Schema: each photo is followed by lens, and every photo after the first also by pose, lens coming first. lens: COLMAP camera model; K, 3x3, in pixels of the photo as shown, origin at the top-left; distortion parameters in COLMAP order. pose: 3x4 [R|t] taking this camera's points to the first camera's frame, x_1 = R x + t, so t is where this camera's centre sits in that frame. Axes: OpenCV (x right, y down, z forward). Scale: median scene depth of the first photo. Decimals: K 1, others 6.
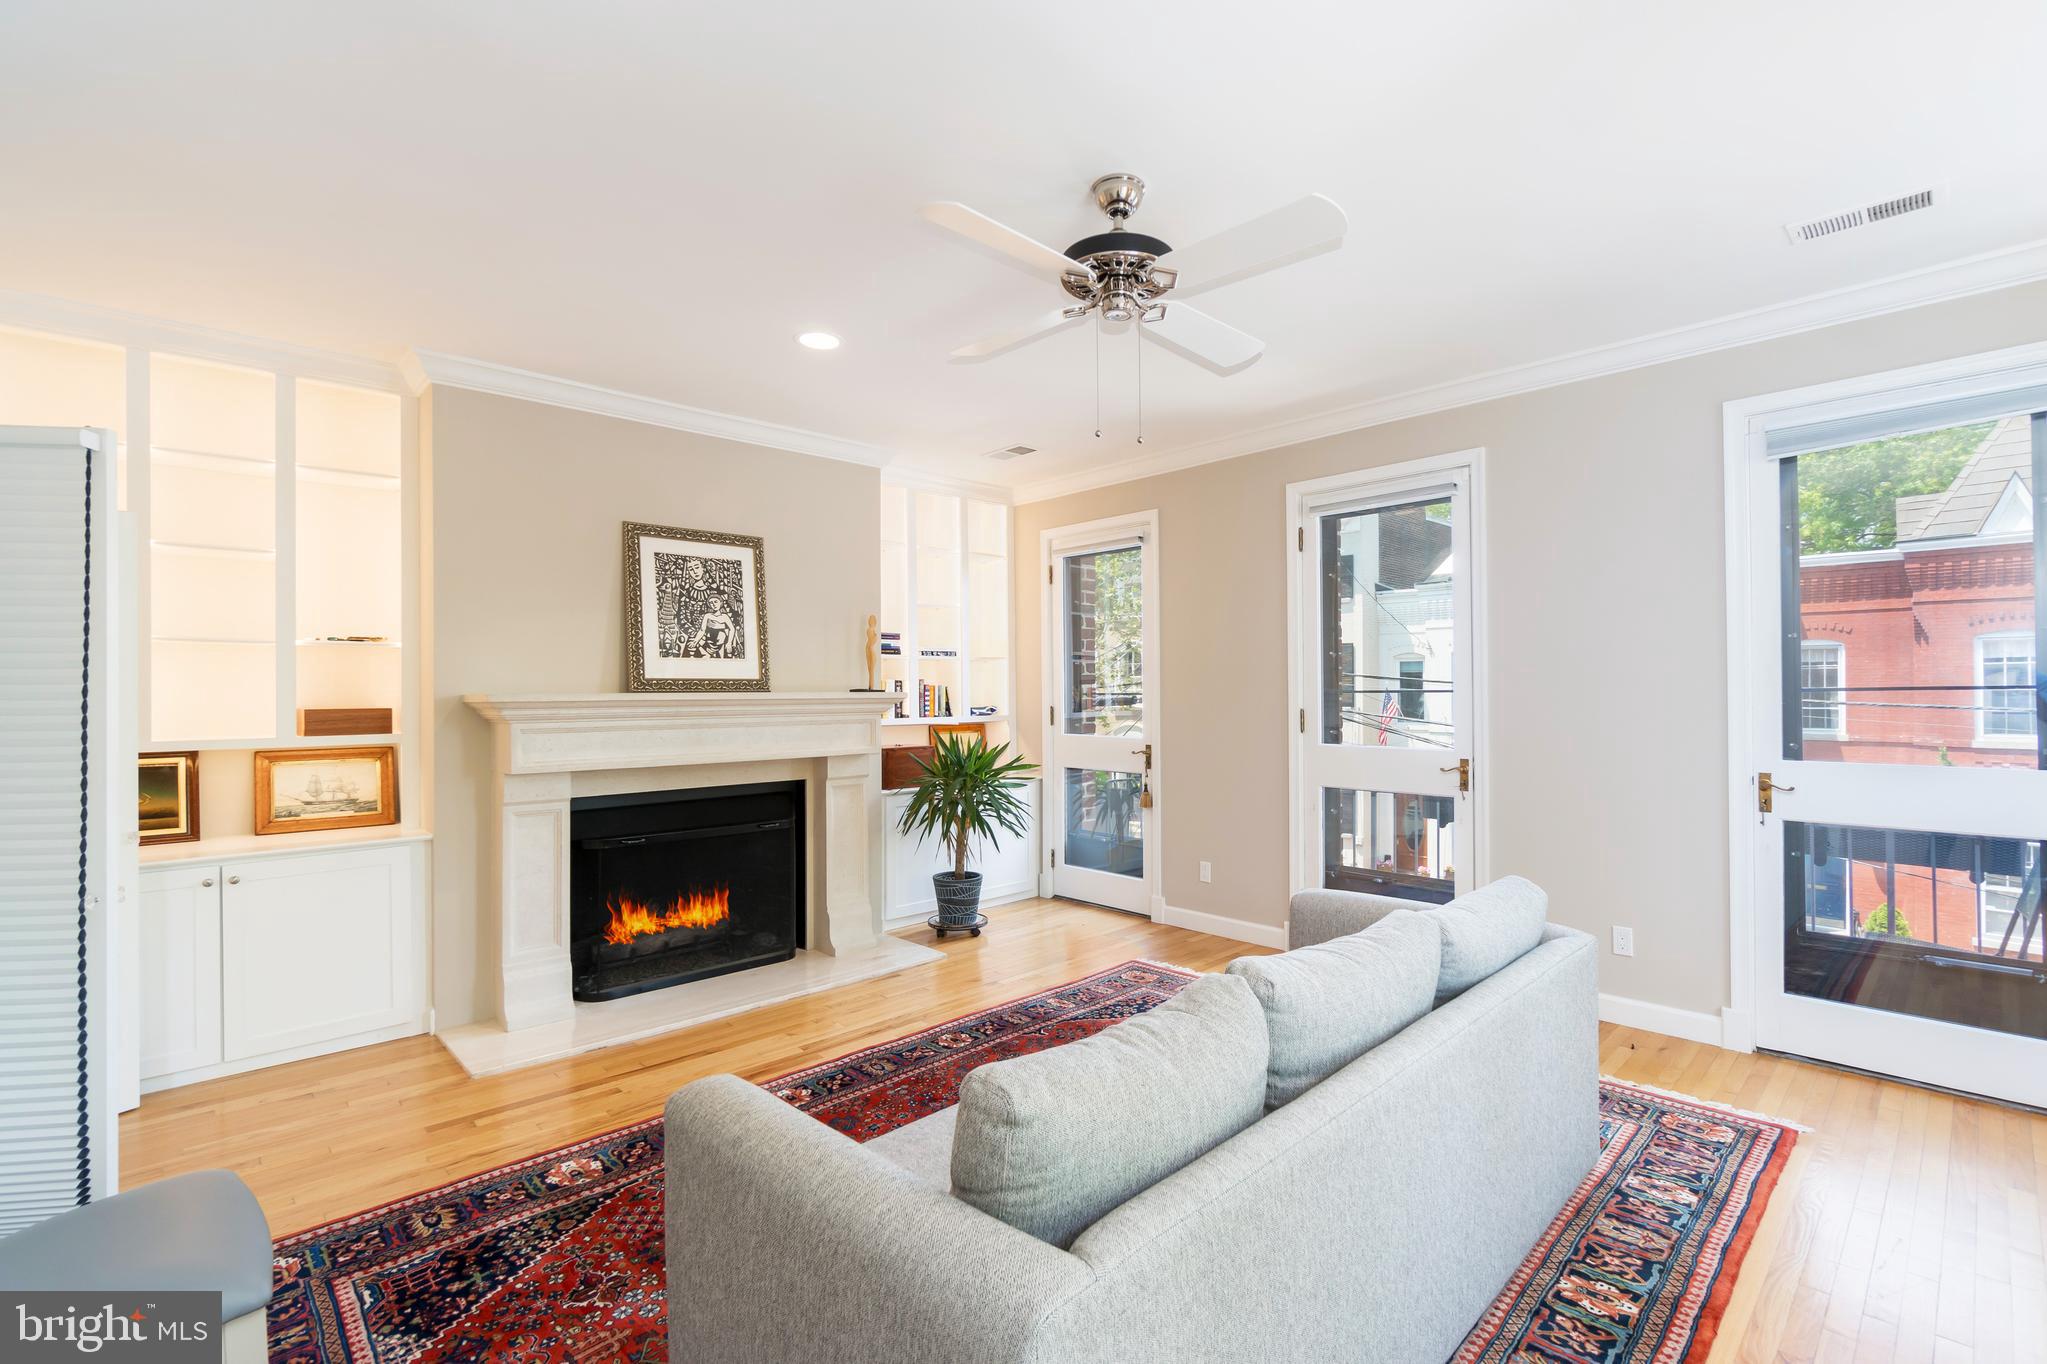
lens RADIAL K [[937.3, 0, 1023.5], [0, 937.3, 682.0], [0, 0, 1]] dist [0.003401, 0.000094]
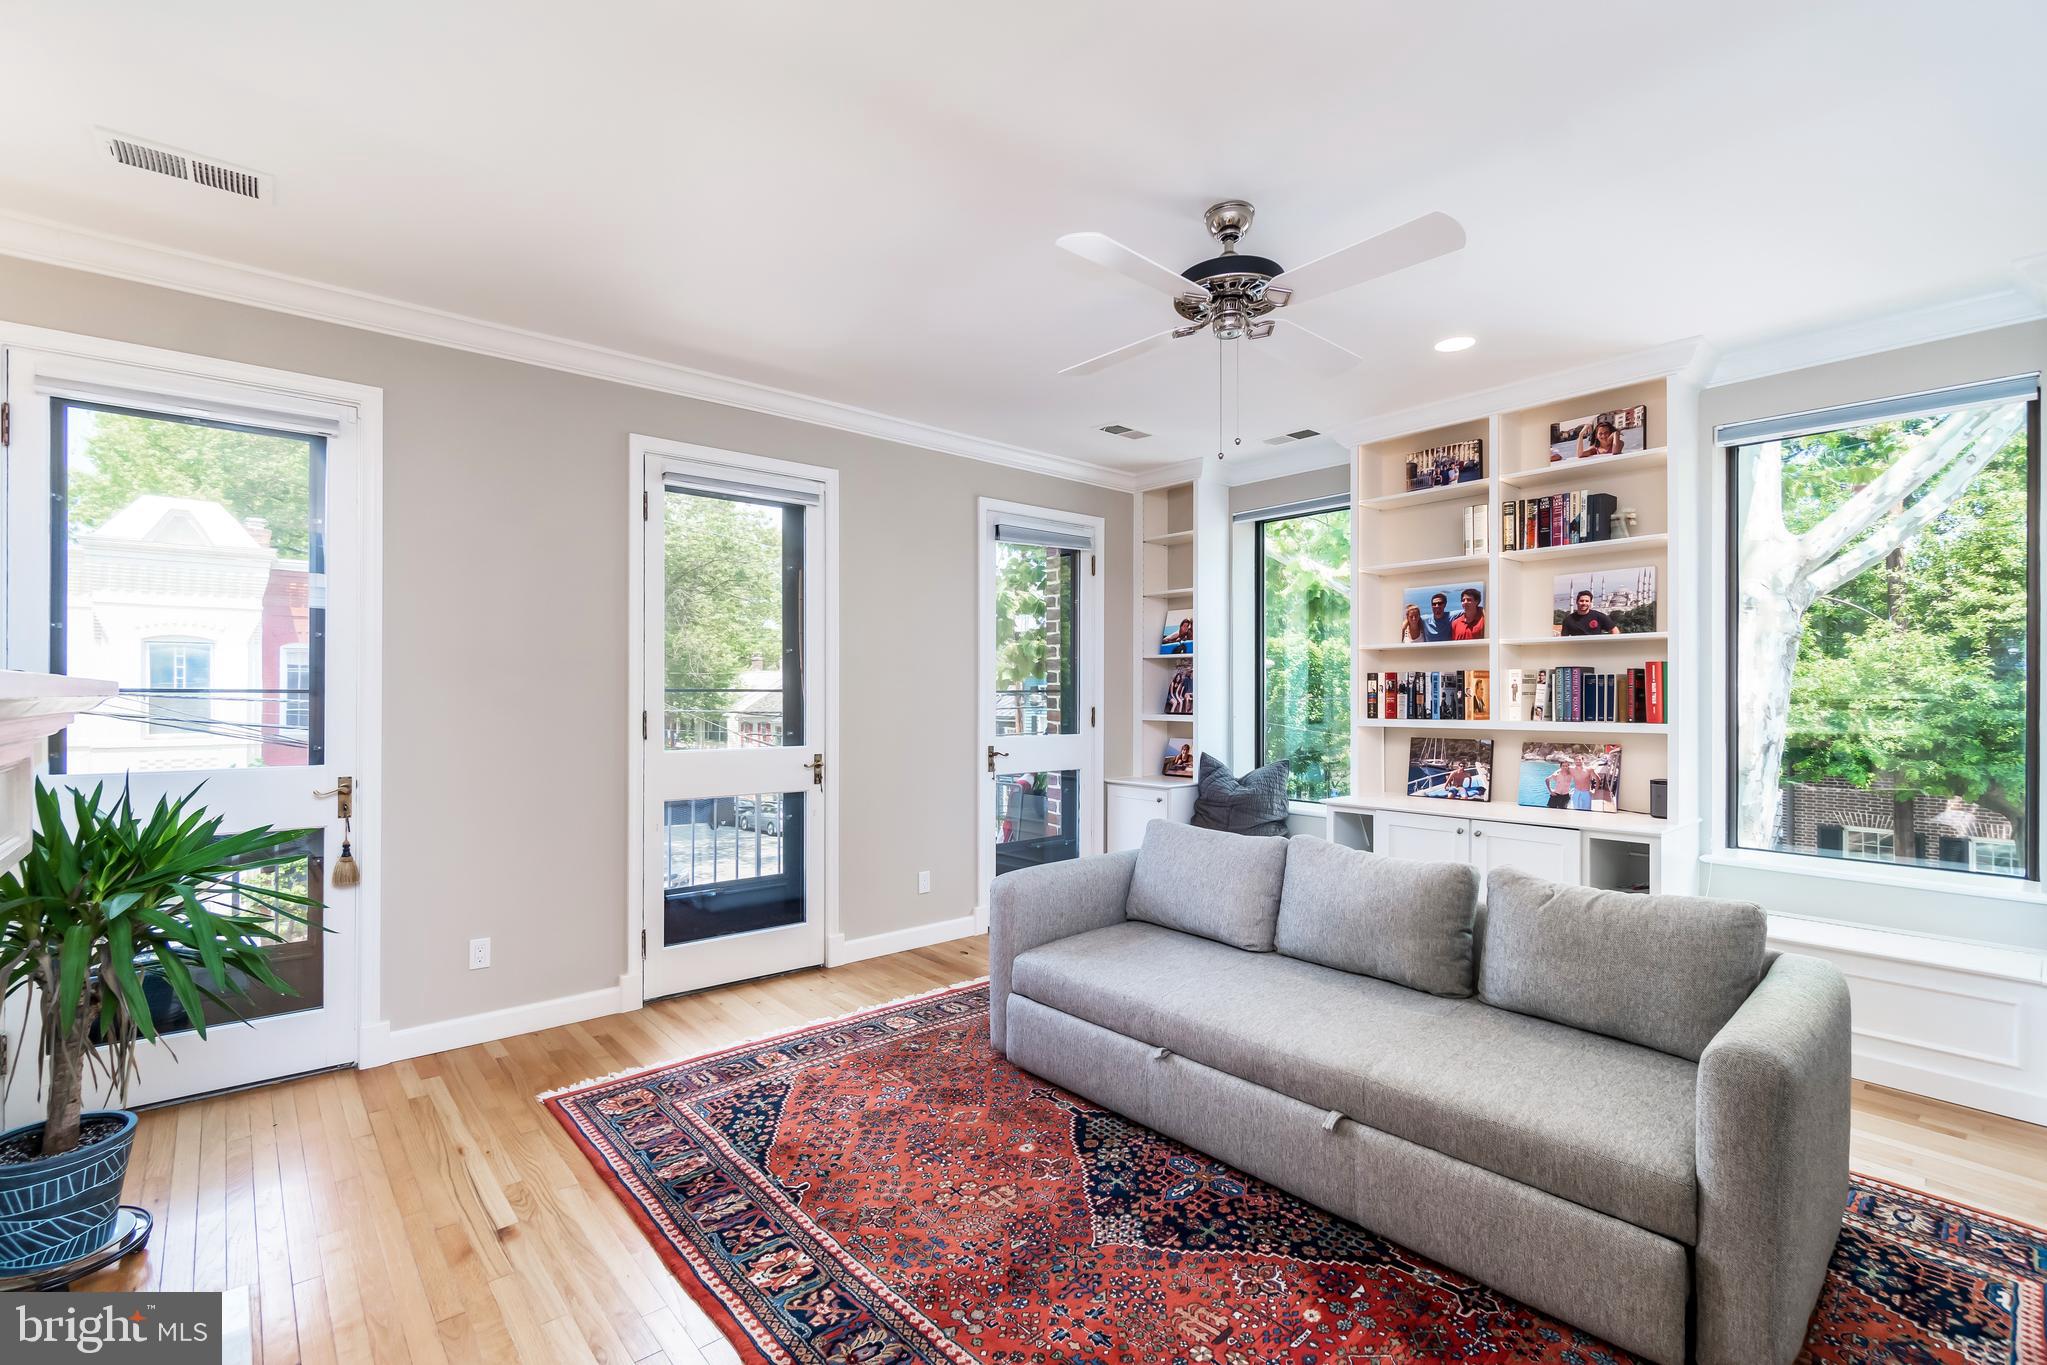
lens RADIAL K [[937.3, 0, 1023.5], [0, 937.3, 682.5], [0, 0, 1]] dist [0.003401, 0.000094]
pose [[0.043451, 0.015529, 0.998935, -0.719175], [-0.013986, 0.999791, -0.014934, 0.016546], [-0.998958, -0.013322, 0.043659, 0.883316]]
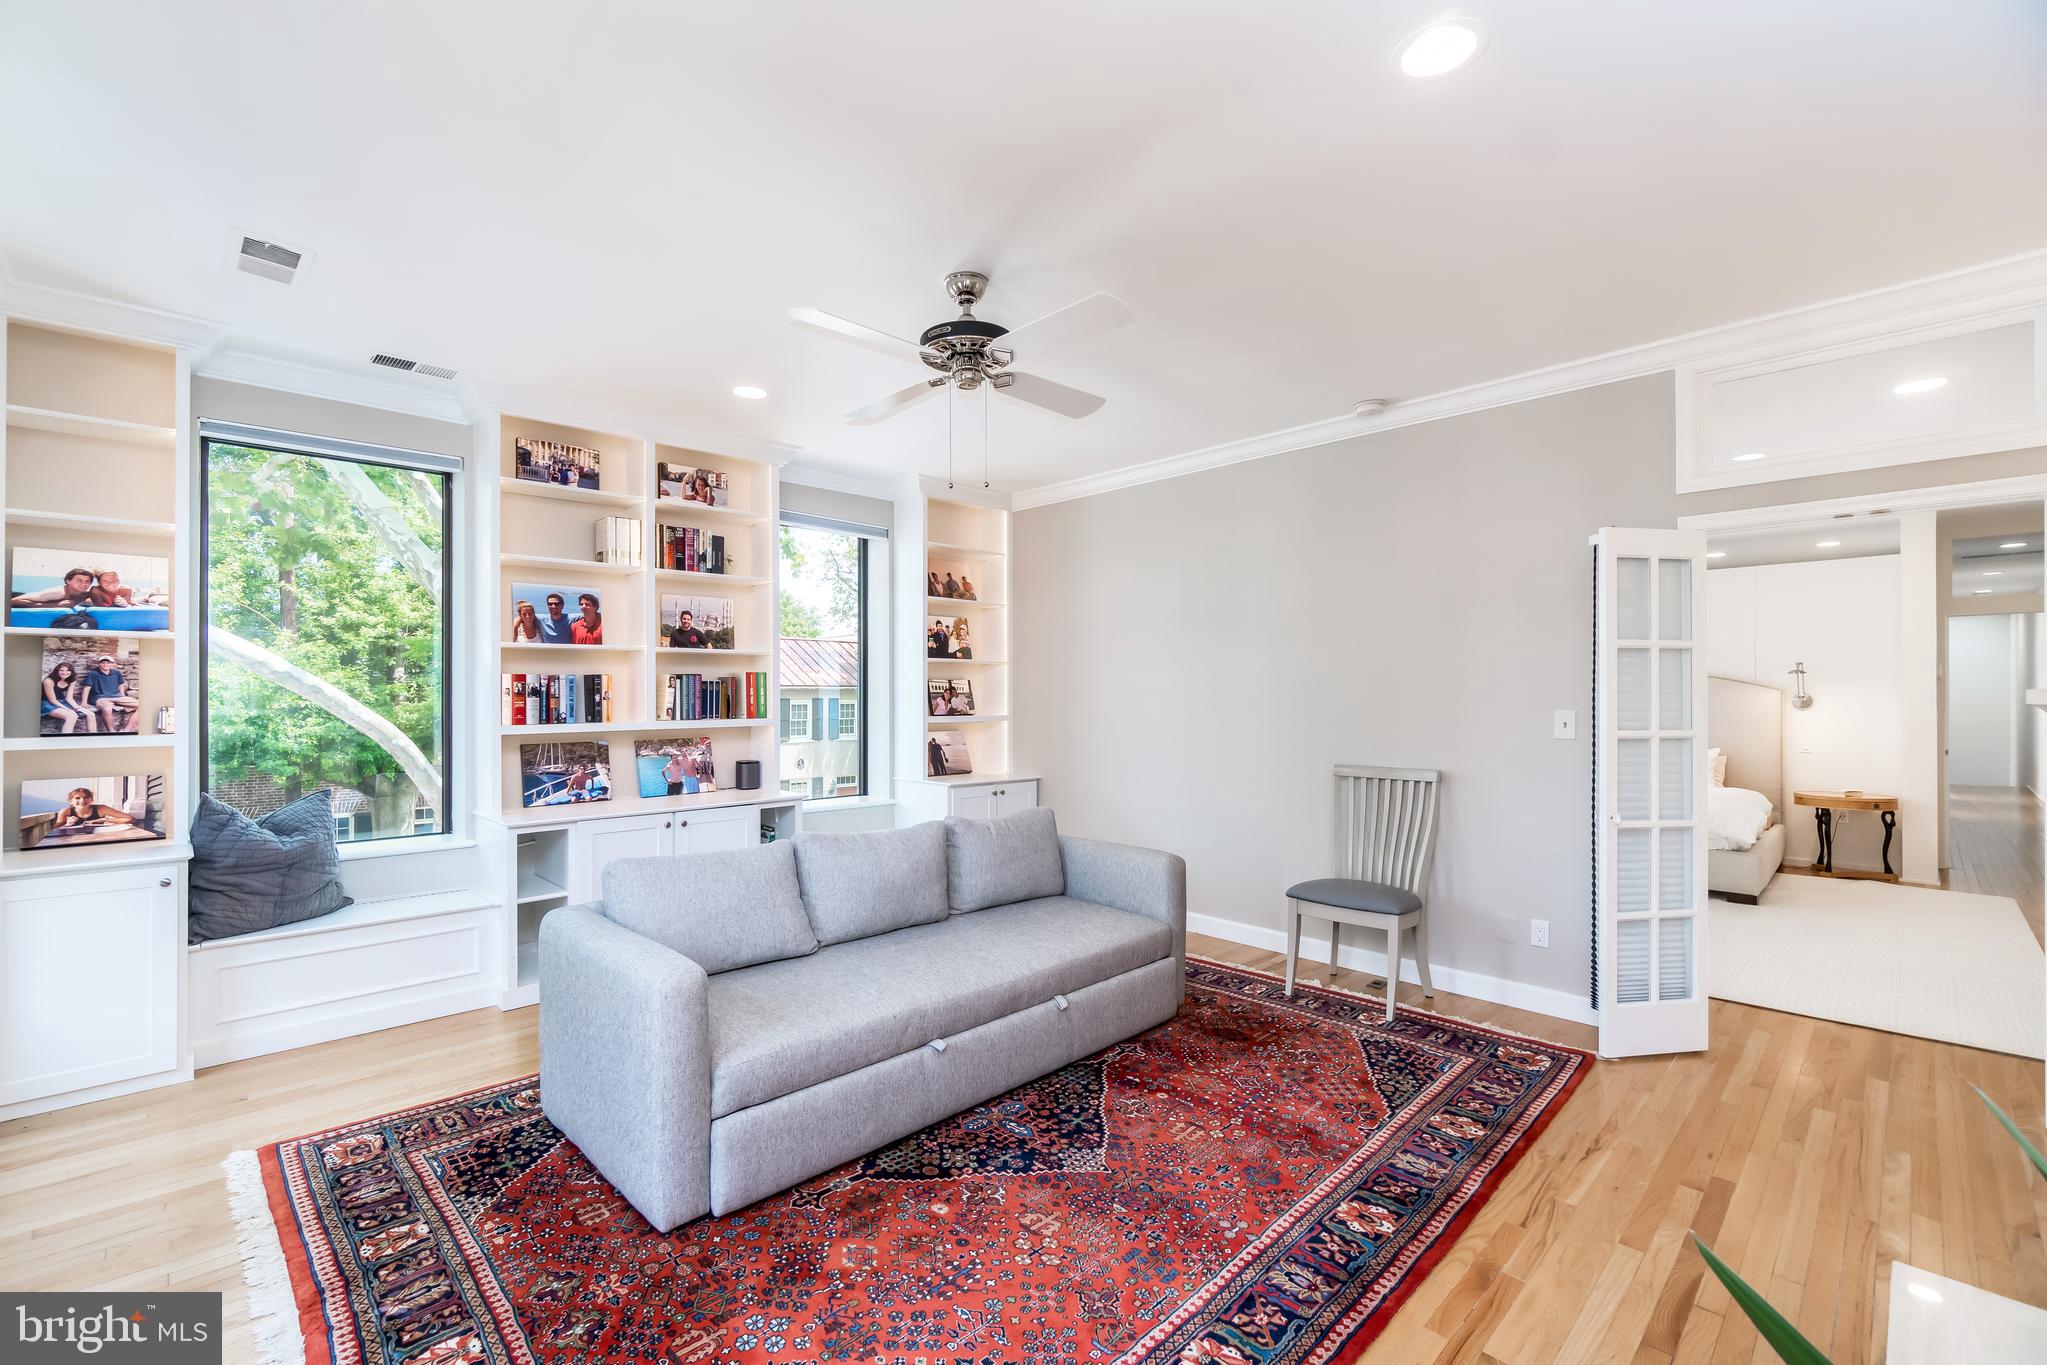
lens RADIAL K [[878.1, 0, 1023.5], [0, 878.1, 682.5], [0, 0, 1]] dist [-0.009727, 0.000027]
pose [[-0.999643, 0.005241, -0.026212, 0.044939], [0.005898, 0.999669, -0.025038, 0.018166], [0.026072, -0.025184, -0.999343, 1.593316]]
